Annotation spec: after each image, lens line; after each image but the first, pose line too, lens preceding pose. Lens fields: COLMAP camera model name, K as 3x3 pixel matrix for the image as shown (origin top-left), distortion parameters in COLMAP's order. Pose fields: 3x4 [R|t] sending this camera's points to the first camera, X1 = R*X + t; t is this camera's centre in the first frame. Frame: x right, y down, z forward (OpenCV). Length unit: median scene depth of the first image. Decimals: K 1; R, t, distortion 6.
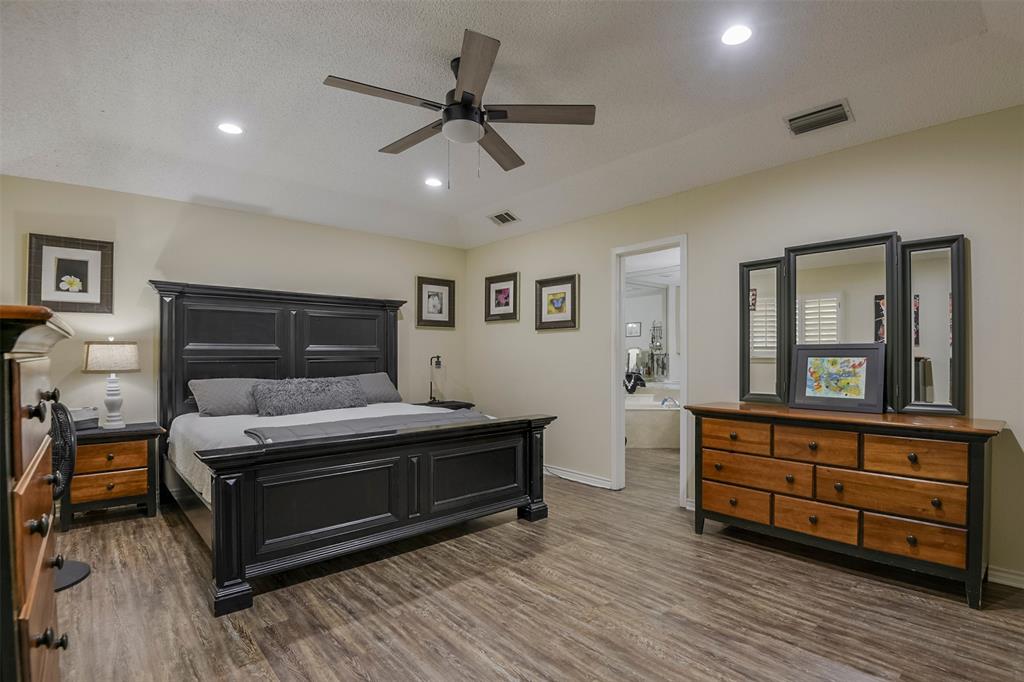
lens RADIAL K [[488.8, 0, 517.1], [0, 488.8, 353.6], [0, 0, 1]] dist [-0.018250, -0.000841]
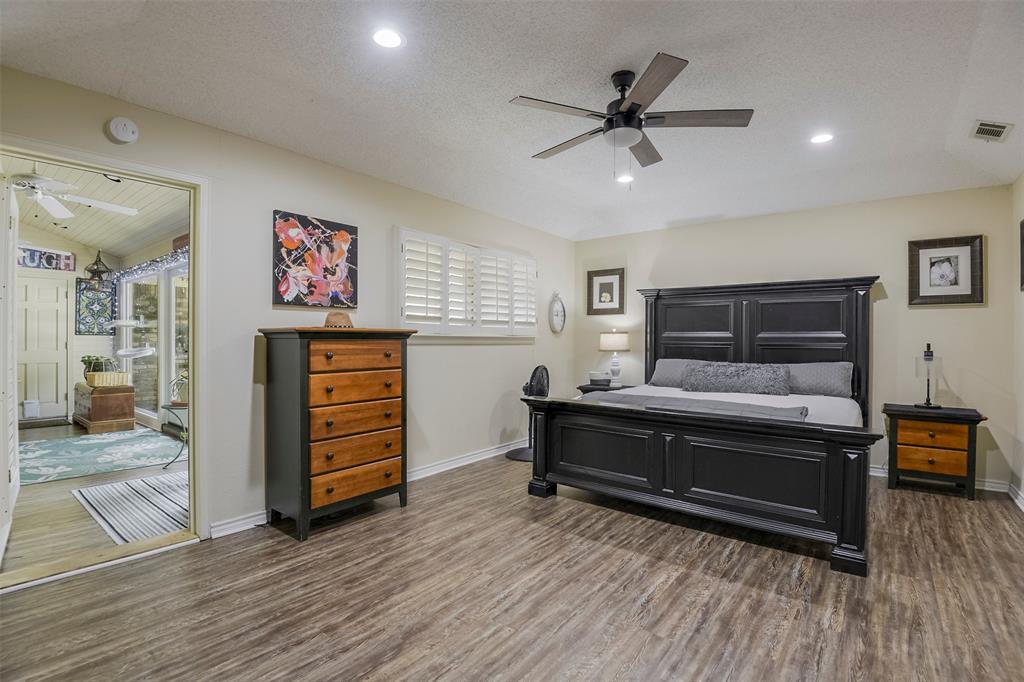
lens RADIAL K [[459.3, 0, 512.0], [0, 459.3, 341.0], [0, 0, 1]] dist [-0.038911, -0.000393]
pose [[0.188991, 0.005374, -0.981964, 0.693382], [-0.003767, 0.999982, 0.004747, -0.001122], [0.981972, 0.002802, 0.189008, 0.461876]]
